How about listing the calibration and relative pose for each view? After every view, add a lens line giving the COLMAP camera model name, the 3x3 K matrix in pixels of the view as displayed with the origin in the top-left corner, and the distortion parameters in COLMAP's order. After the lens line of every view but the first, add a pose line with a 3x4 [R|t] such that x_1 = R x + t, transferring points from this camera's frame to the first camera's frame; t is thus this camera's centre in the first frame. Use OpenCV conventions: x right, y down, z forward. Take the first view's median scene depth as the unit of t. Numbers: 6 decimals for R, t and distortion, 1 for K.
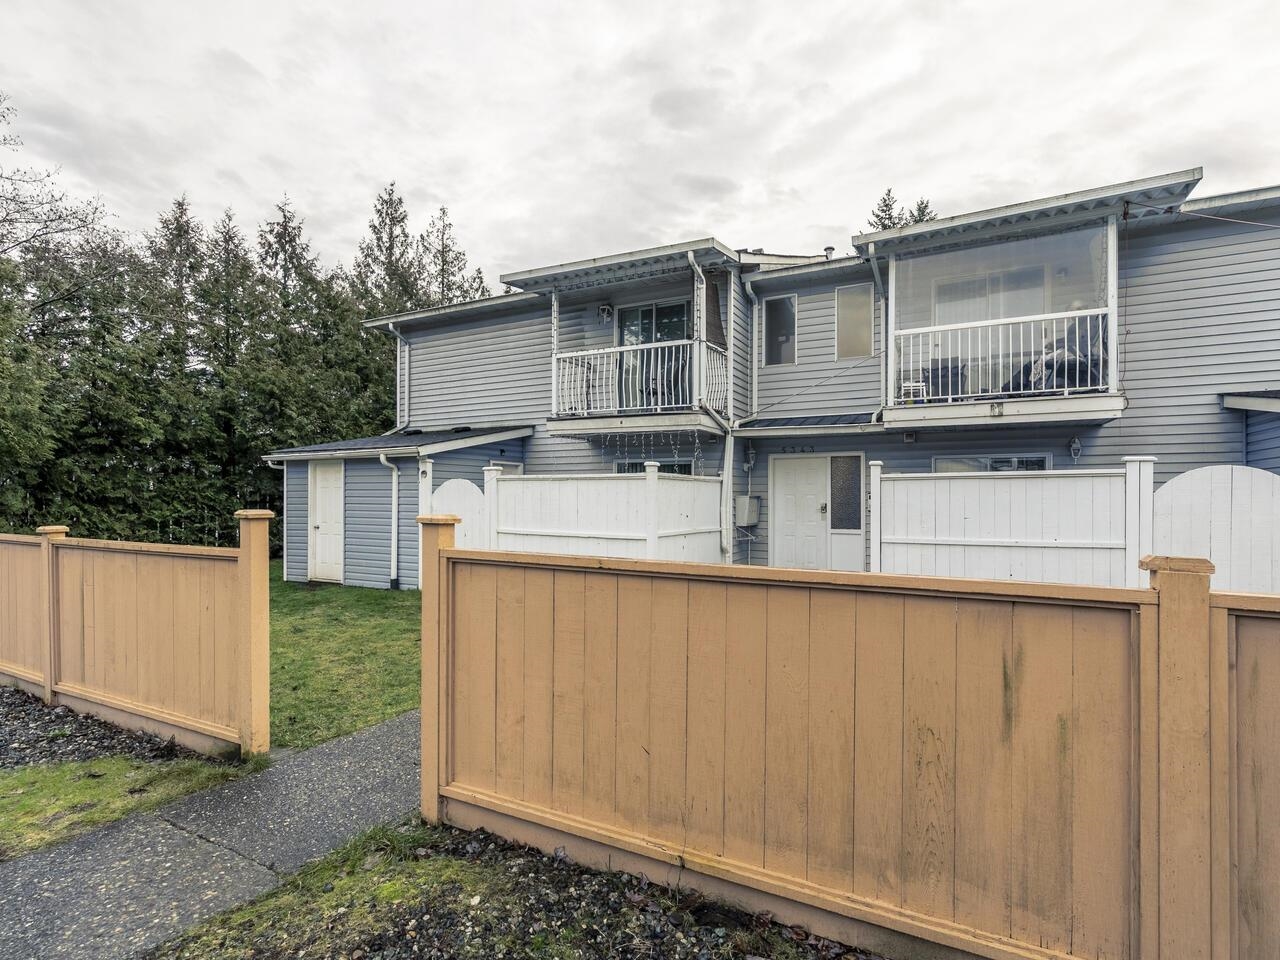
lens RADIAL K [[631.4, 0, 634.4], [0, 631.4, 495.3], [0, 0, 1]] dist [-0.000041, 0.000561]
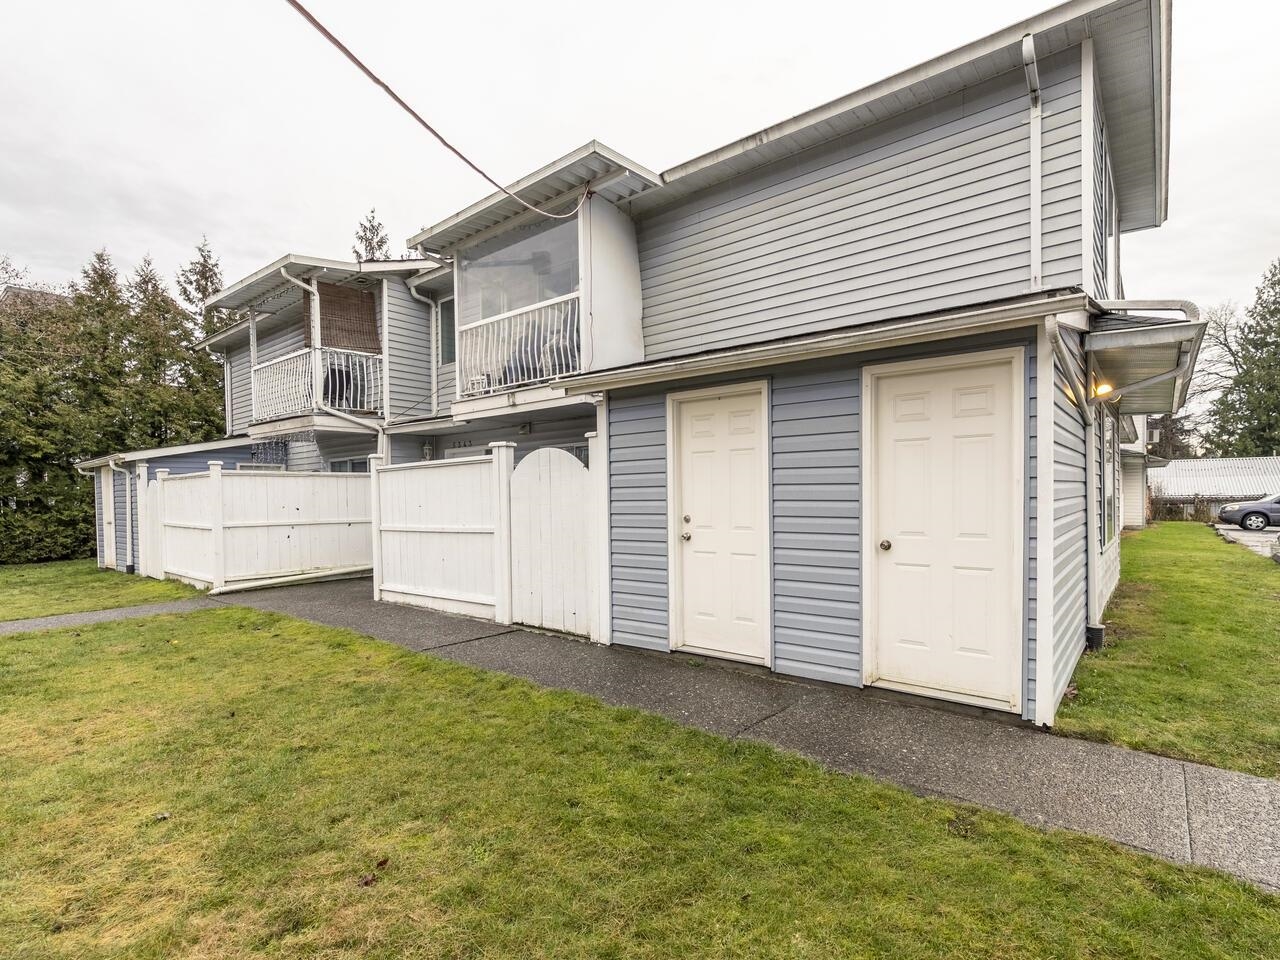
lens RADIAL K [[631.4, 0, 630.3], [0, 631.4, 508.0], [0, 0, 1]] dist [-0.000041, 0.000561]
pose [[0.978380, -0.013889, -0.206348, 0.801845], [0.018543, 0.999615, 0.020639, 0.018227], [0.205982, -0.024019, 0.978261, 0.034466]]
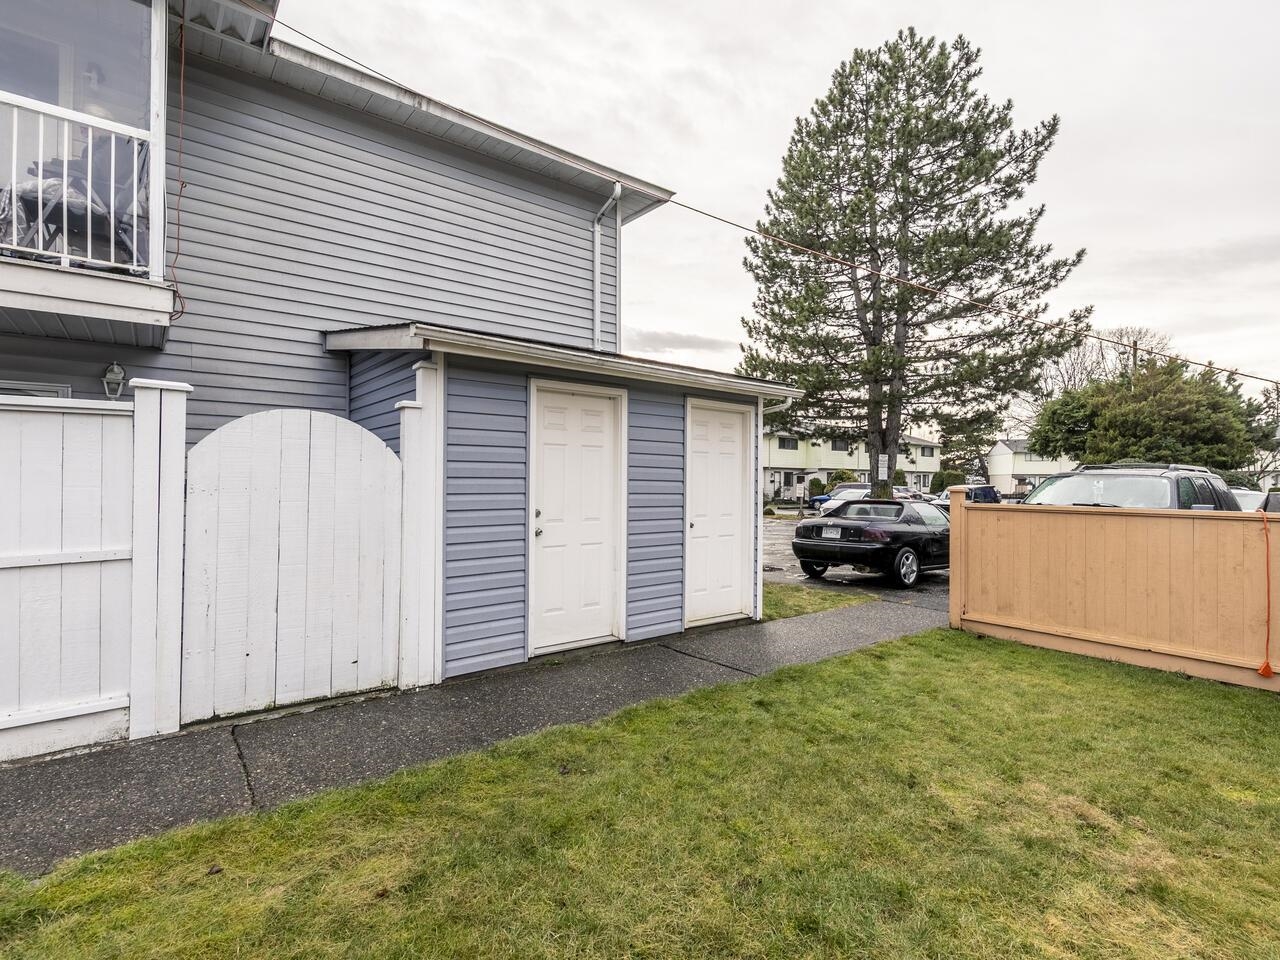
lens RADIAL K [[631.4, 0, 648.1], [0, 631.4, 476.9], [0, 0, 1]] dist [-0.000041, 0.000561]
pose [[0.395159, 0.007607, 0.918581, 0.318008], [-0.004150, 0.999970, -0.006495, 0.013352], [-0.918603, -0.001246, 0.395179, 0.281457]]
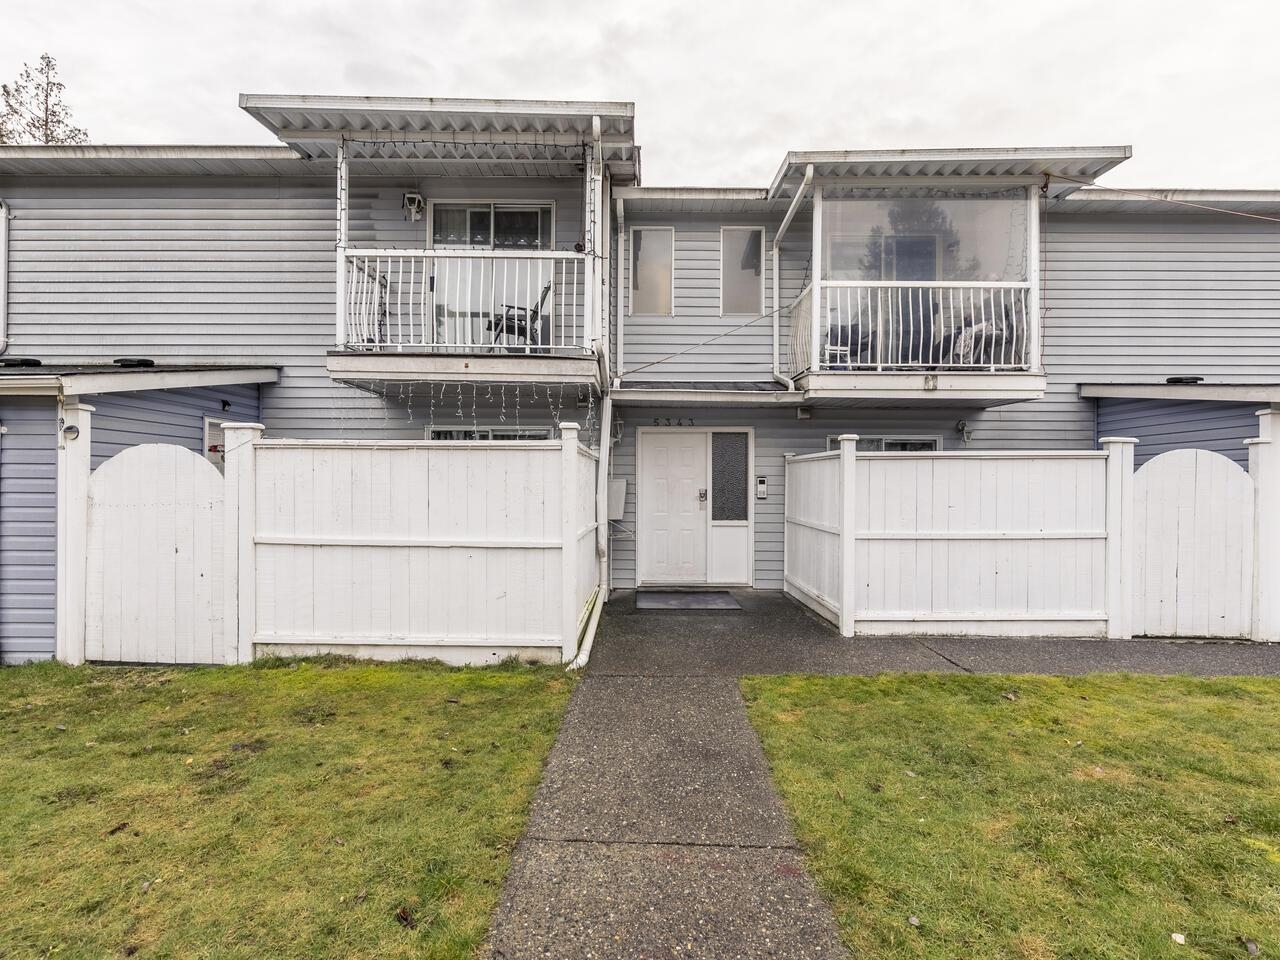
lens RADIAL K [[631.4, 0, 635.7], [0, 631.4, 480.9], [0, 0, 1]] dist [-0.000041, 0.000561]
pose [[0.888086, 0.005372, 0.459646, -0.162321], [-0.004097, 0.999984, -0.003772, 0.005340], [-0.459659, 0.001467, 0.888094, 0.337460]]
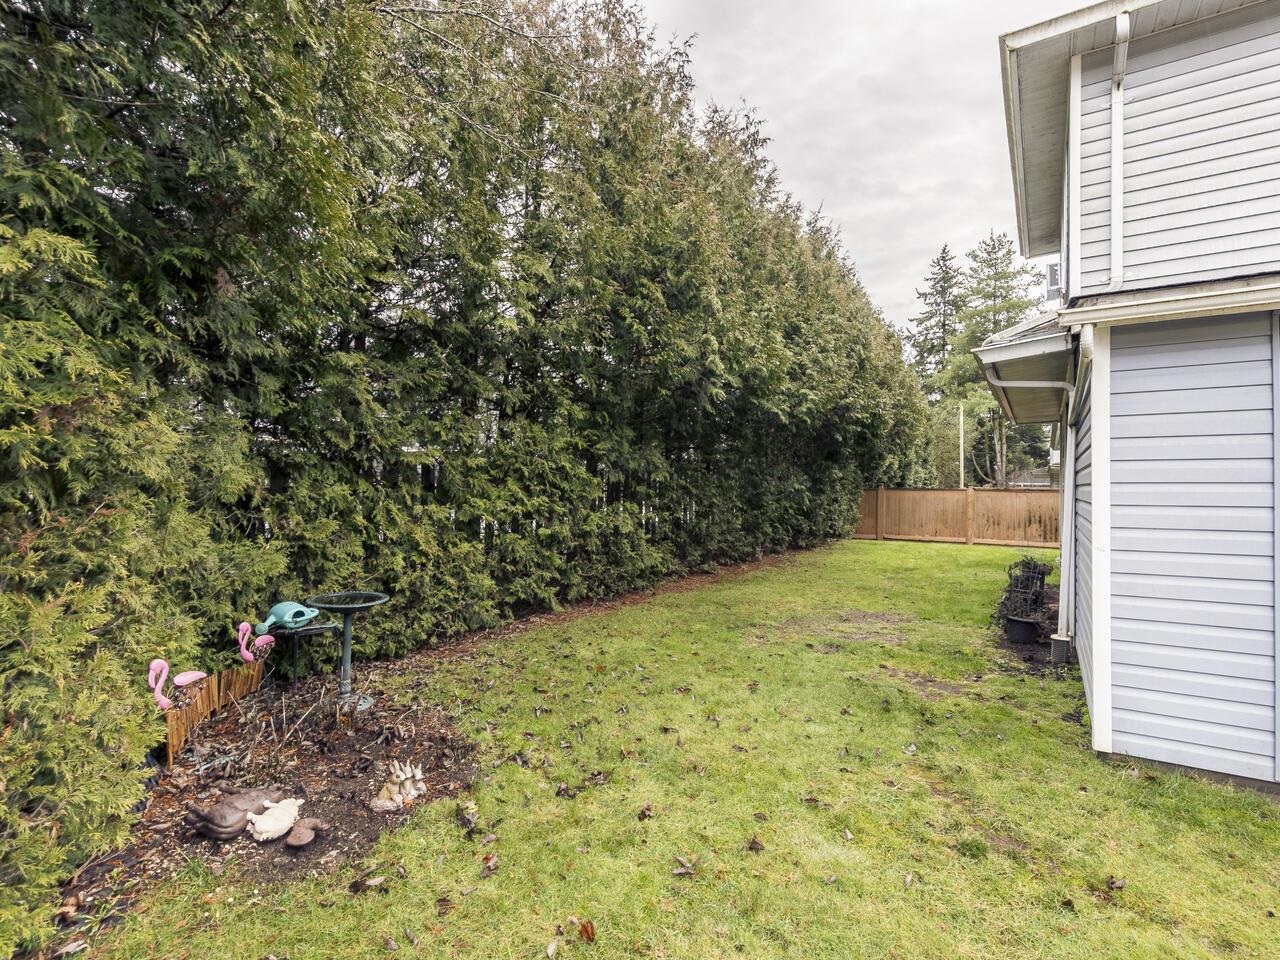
lens RADIAL K [[631.4, 0, 637.2], [0, 631.4, 472.5], [0, 0, 1]] dist [-0.000041, 0.000561]
pose [[0.995207, 0.011063, -0.097167, -0.852870], [-0.013410, 0.999633, -0.023534, 0.021157], [0.096871, 0.024724, 0.994990, 0.802320]]
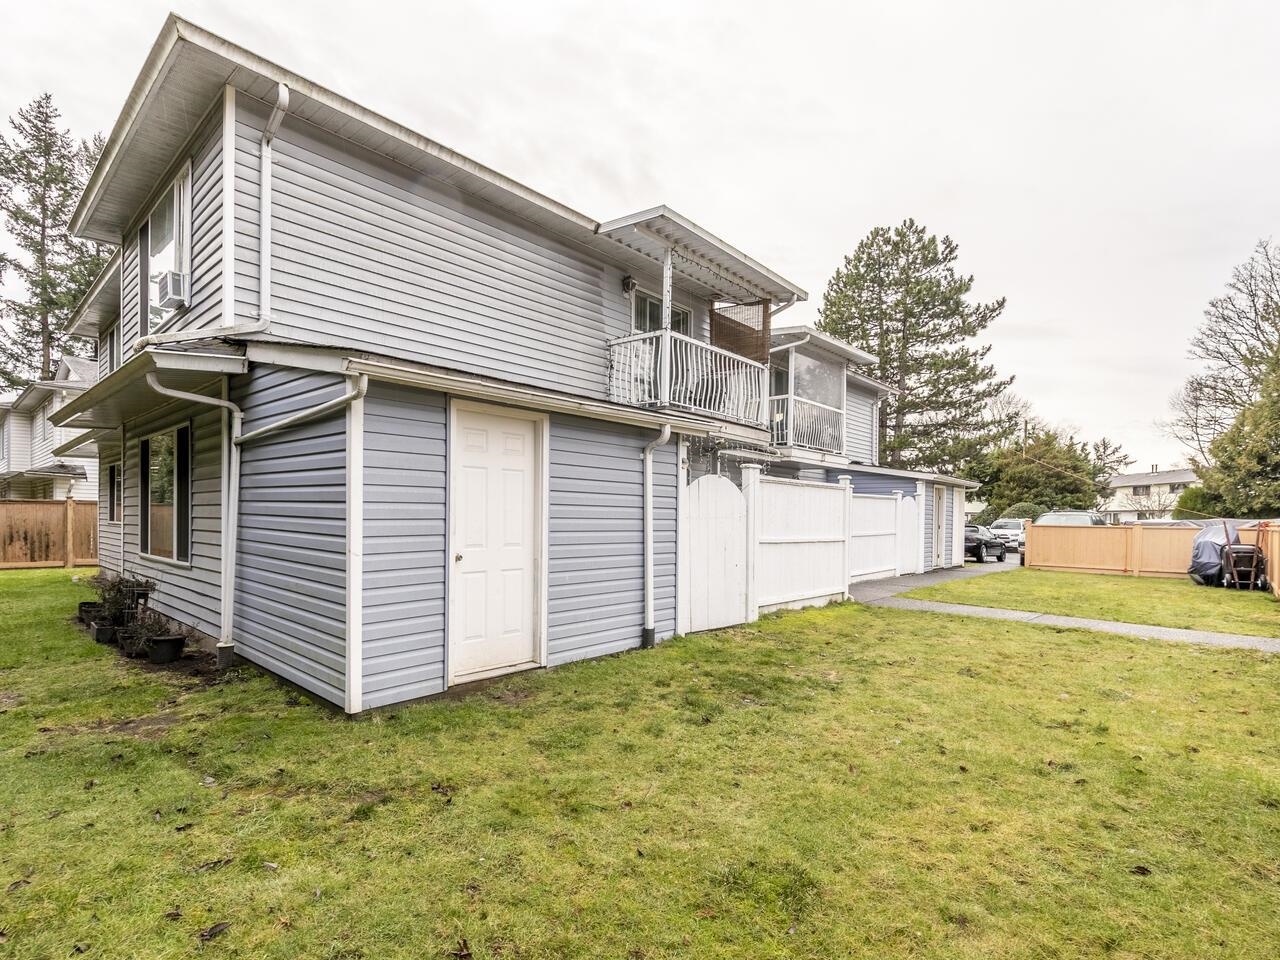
lens RADIAL K [[631.4, 0, 643.7], [0, 631.4, 520.9], [0, 0, 1]] dist [-0.000041, 0.000561]
pose [[0.245702, -0.006486, 0.969324, -0.993365], [-0.015567, 0.999822, 0.010636, 0.021022], [-0.969221, -0.017703, 0.245557, 0.868776]]
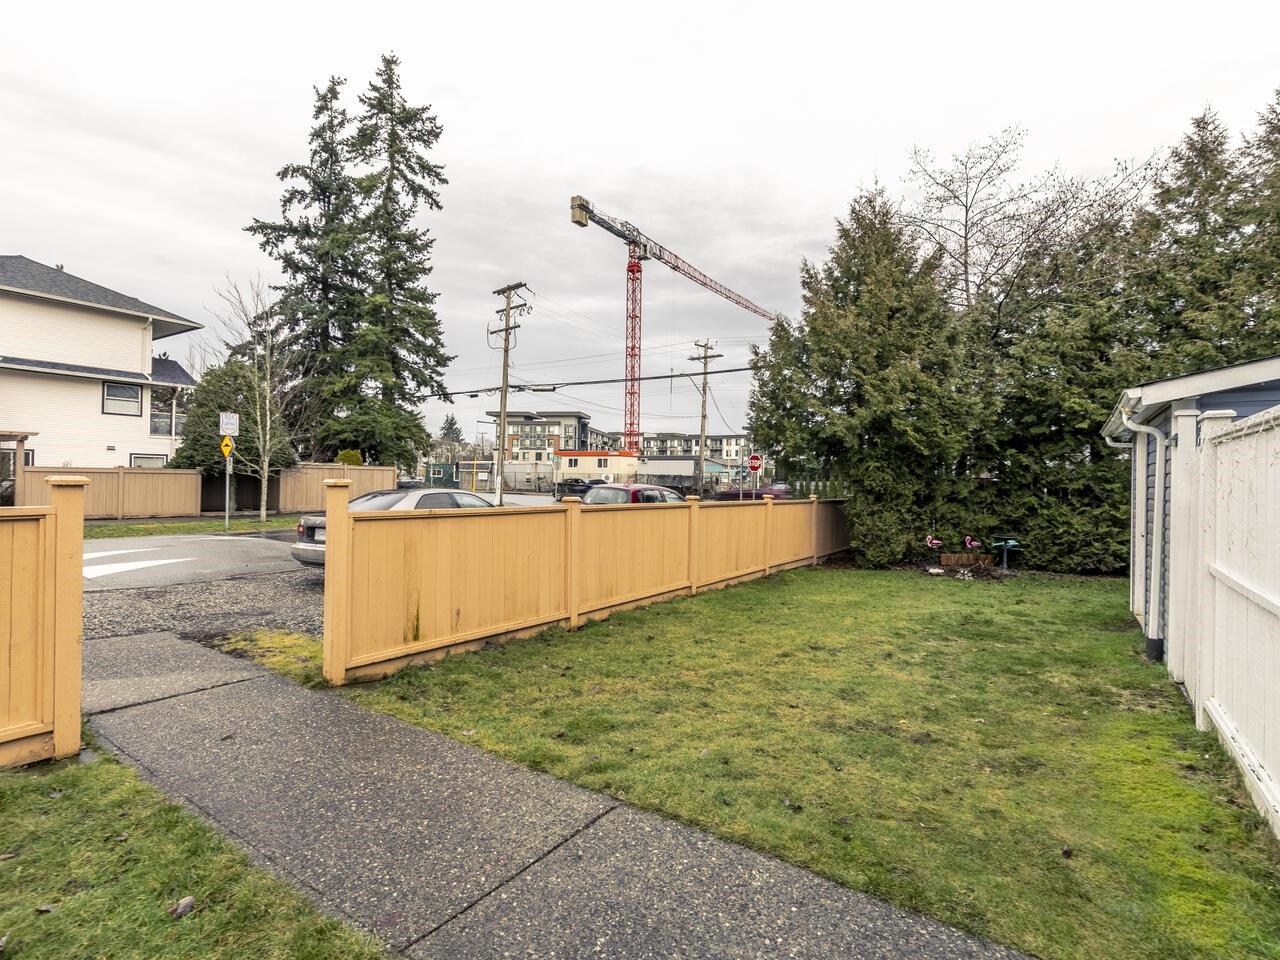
lens RADIAL K [[631.4, 0, 647.7], [0, 631.4, 477.4], [0, 0, 1]] dist [-0.000041, 0.000561]
pose [[-0.095450, -0.007314, -0.995407, 0.203533], [-0.021388, 0.999757, -0.005295, 0.006197], [0.995204, 0.020785, -0.095583, 0.628613]]
